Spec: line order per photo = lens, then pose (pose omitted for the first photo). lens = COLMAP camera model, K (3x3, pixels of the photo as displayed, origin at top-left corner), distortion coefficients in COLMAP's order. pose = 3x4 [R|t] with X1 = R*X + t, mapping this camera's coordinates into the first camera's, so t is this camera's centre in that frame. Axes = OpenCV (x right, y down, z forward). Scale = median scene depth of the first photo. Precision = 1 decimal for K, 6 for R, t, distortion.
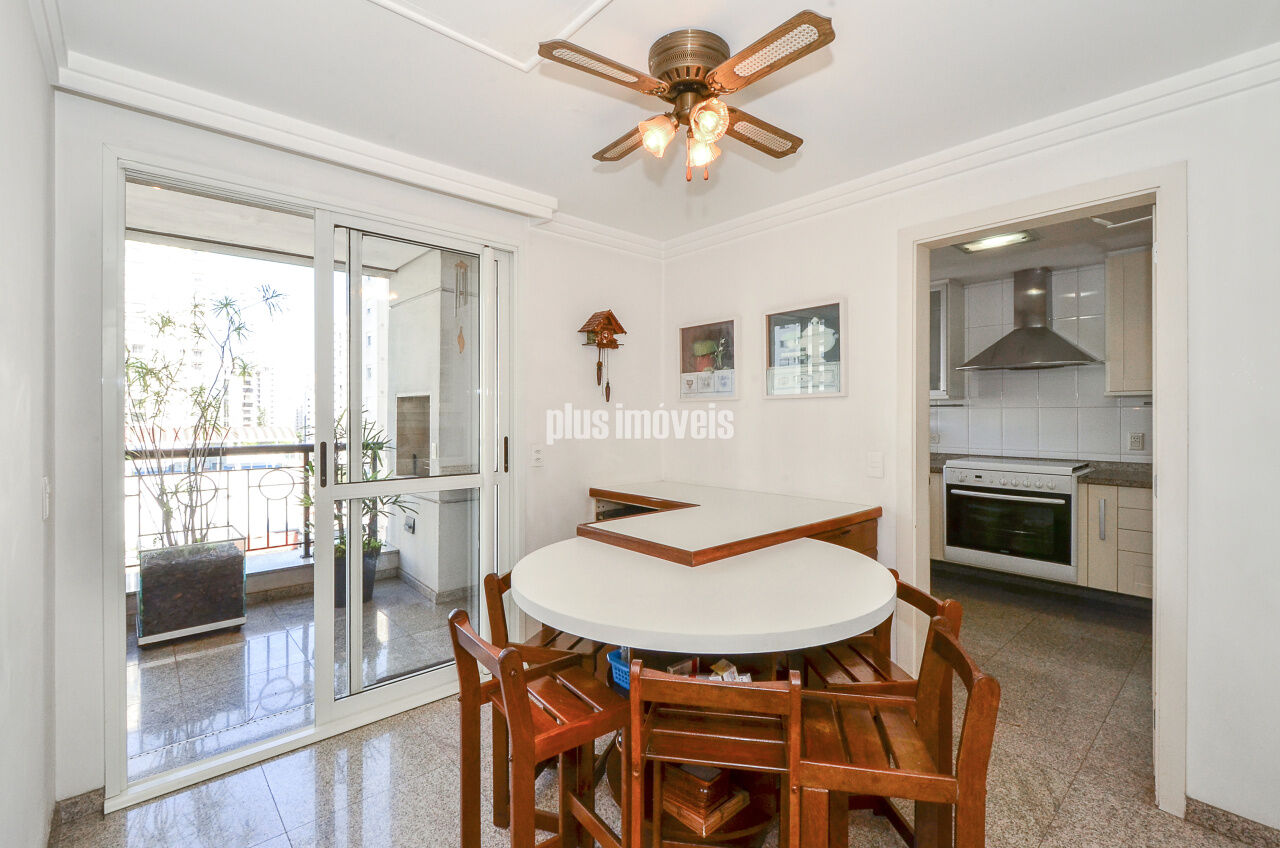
lens RADIAL K [[564.4, 0, 653.8], [0, 564.4, 420.8], [0, 0, 1]] dist [-0.000526, -0.002891]
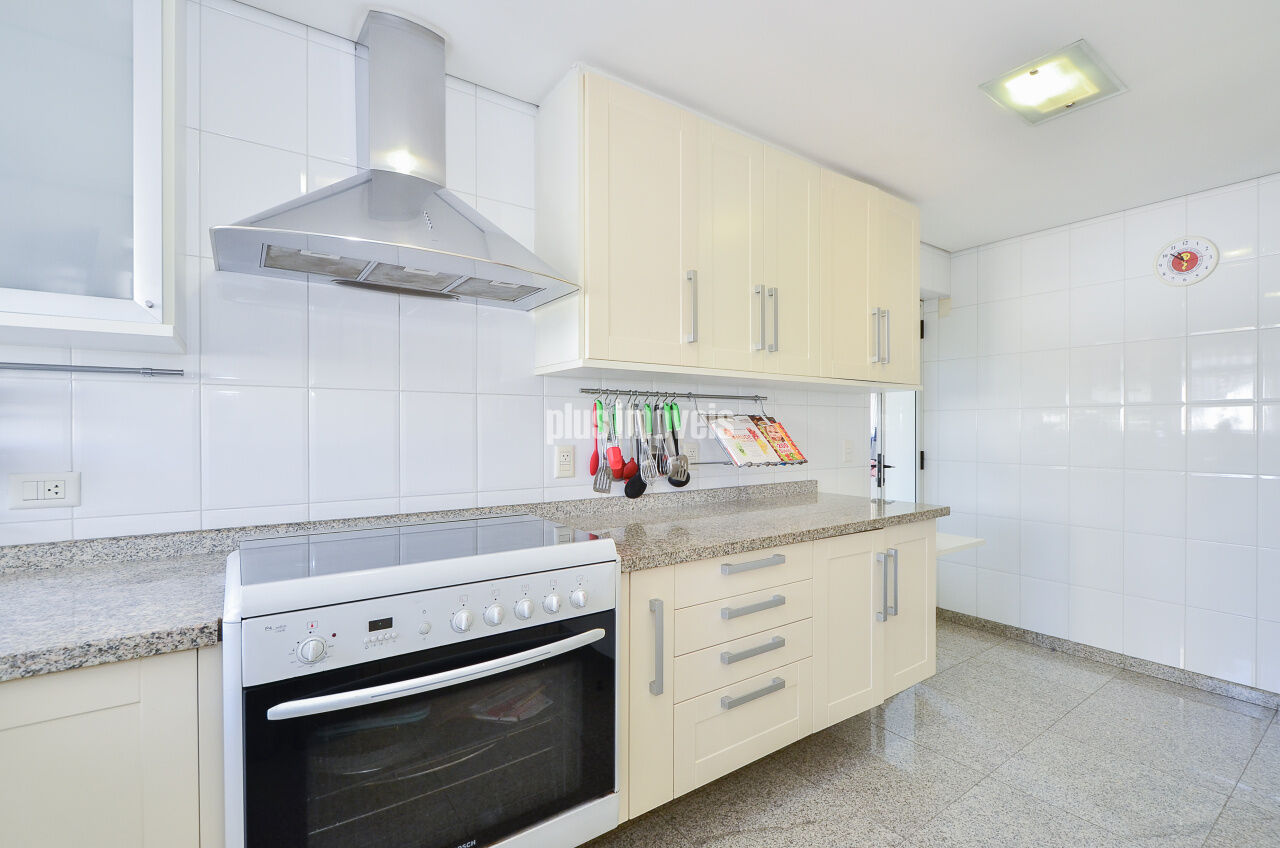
lens RADIAL K [[564.4, 0, 640.1], [0, 564.4, 430.5], [0, 0, 1]] dist [-0.000526, -0.002891]
pose [[0.125540, 0.000715, 0.992088, 0.318087], [0.011316, 0.999934, -0.002152, 0.008406], [-0.992024, 0.011497, 0.125523, 0.828793]]
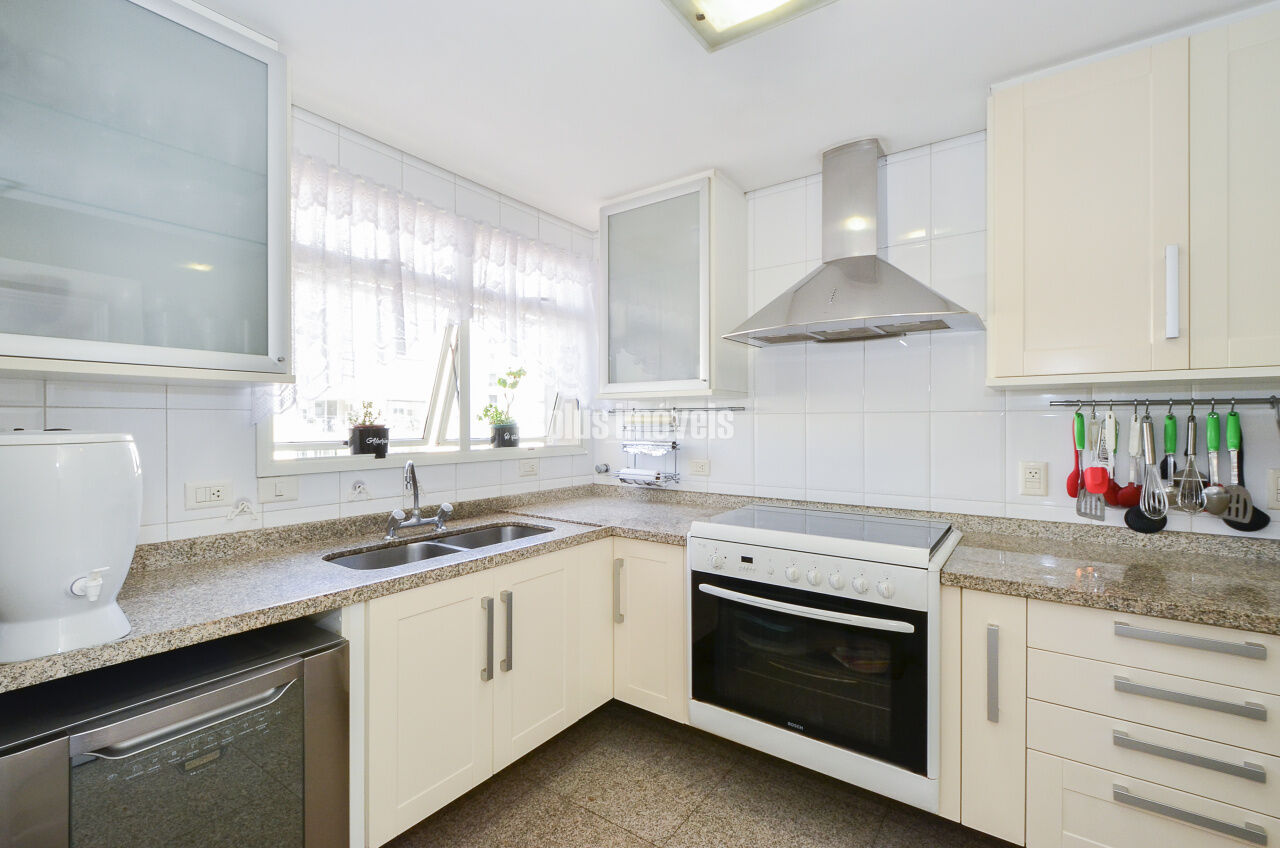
lens RADIAL K [[564.4, 0, 651.8], [0, 564.4, 420.7], [0, 0, 1]] dist [-0.000526, -0.002891]
pose [[0.976795, 0.002719, 0.214161, 0.392202], [-0.000094, 0.999925, -0.012265, -0.009593], [-0.214179, 0.011960, 0.976721, 0.551615]]
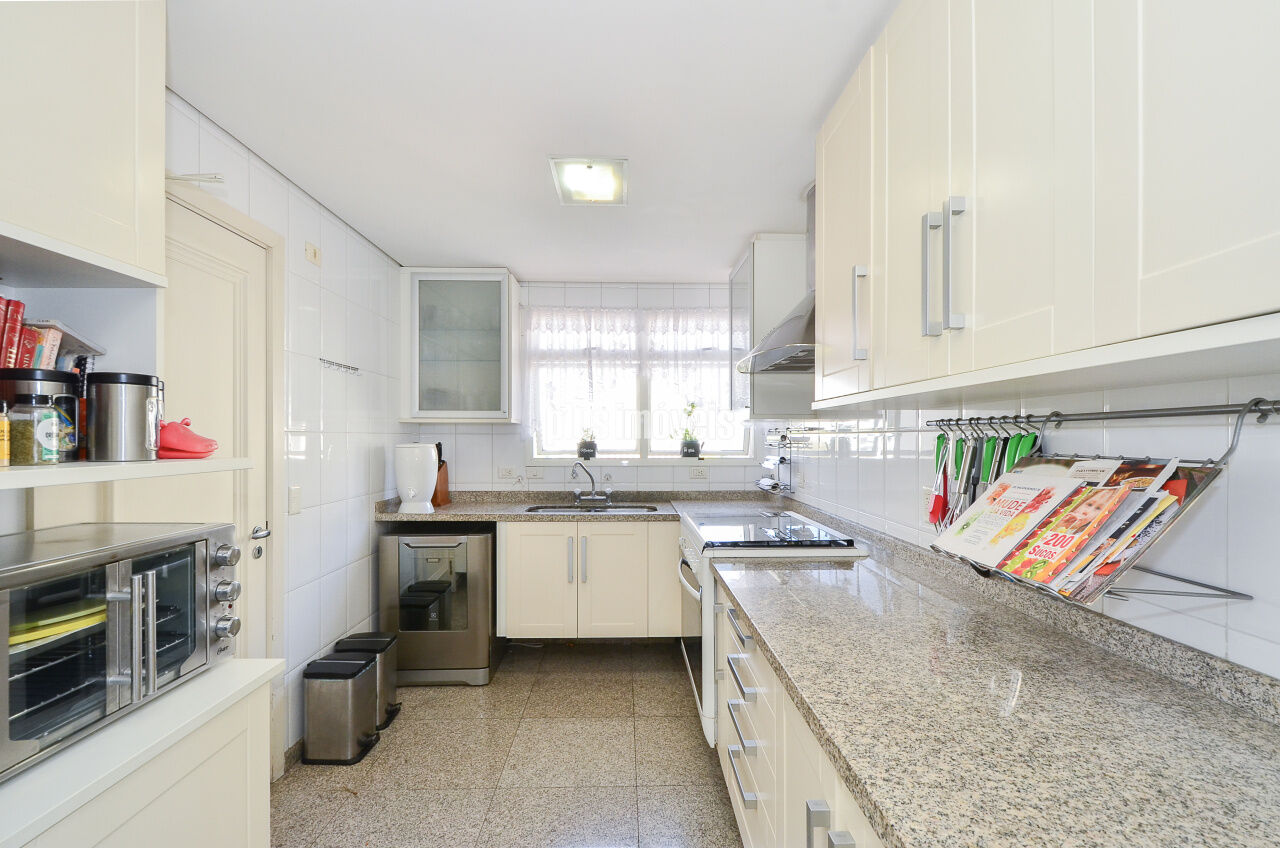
lens RADIAL K [[564.4, 0, 628.3], [0, 564.4, 435.4], [0, 0, 1]] dist [-0.000526, -0.002891]
pose [[0.736225, 0.001324, -0.676735, 0.945952], [-0.006443, 0.999966, -0.005052, -0.017748], [0.676706, 0.008079, 0.736209, 0.477515]]
